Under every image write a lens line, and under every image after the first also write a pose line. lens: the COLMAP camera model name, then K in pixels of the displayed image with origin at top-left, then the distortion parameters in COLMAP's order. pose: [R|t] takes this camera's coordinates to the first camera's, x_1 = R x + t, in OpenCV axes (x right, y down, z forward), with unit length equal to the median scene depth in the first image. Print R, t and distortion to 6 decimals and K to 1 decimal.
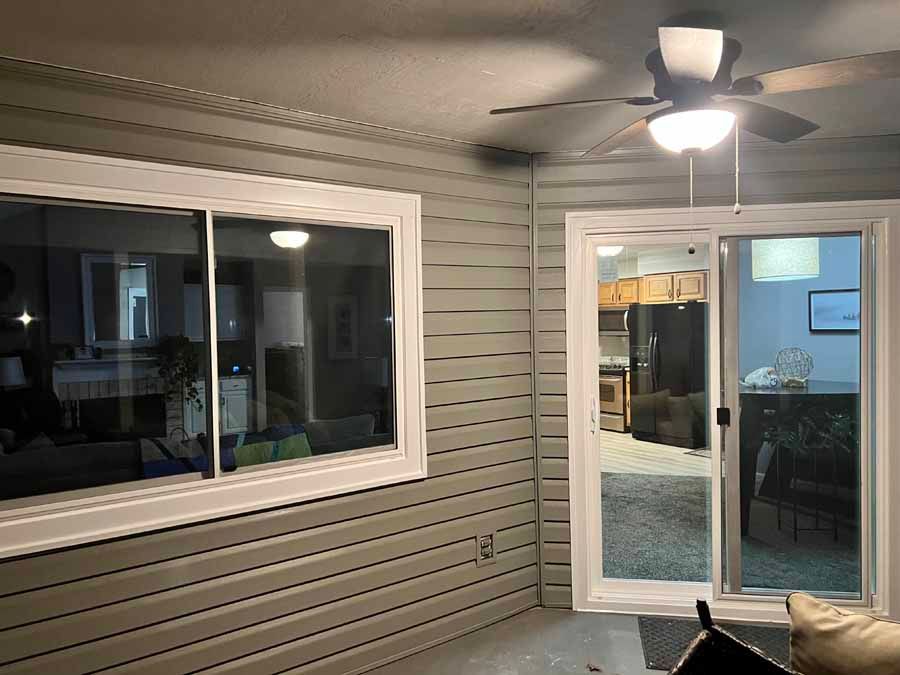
lens RADIAL K [[688.1, 0, 450.0], [0, 688.1, 337.5], [0, 0, 1]] dist [0.100937, -0.148048]
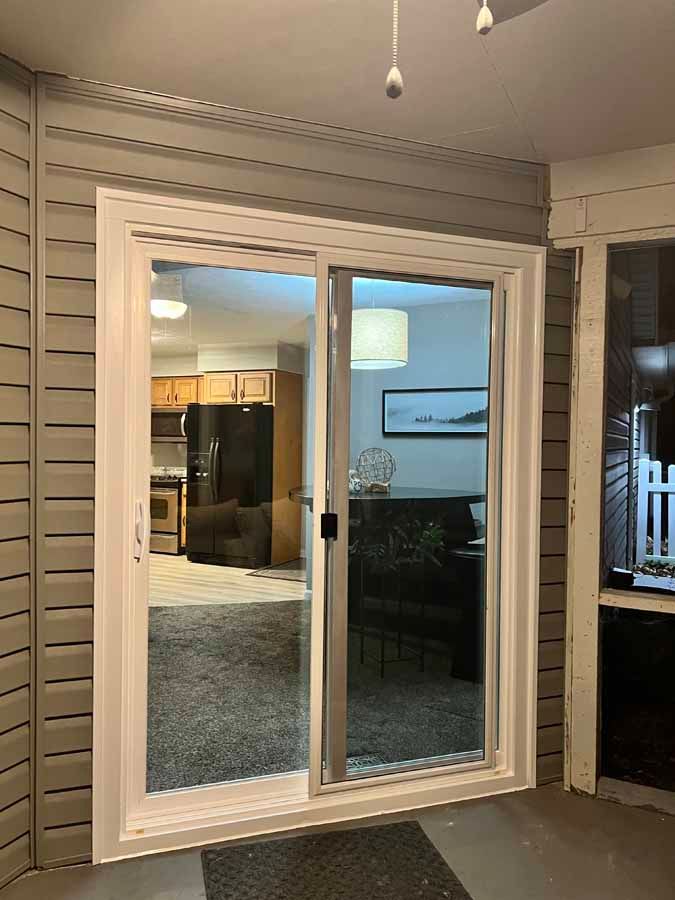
lens RADIAL K [[688.1, 0, 337.5], [0, 688.1, 450.0], [0, 0, 1]] dist [0.100937, -0.148048]
pose [[0.888854, 0.023165, 0.457604, 0.042986], [-0.017239, 0.999705, -0.017121, 0.025552], [-0.457866, 0.007329, 0.888991, 0.199581]]
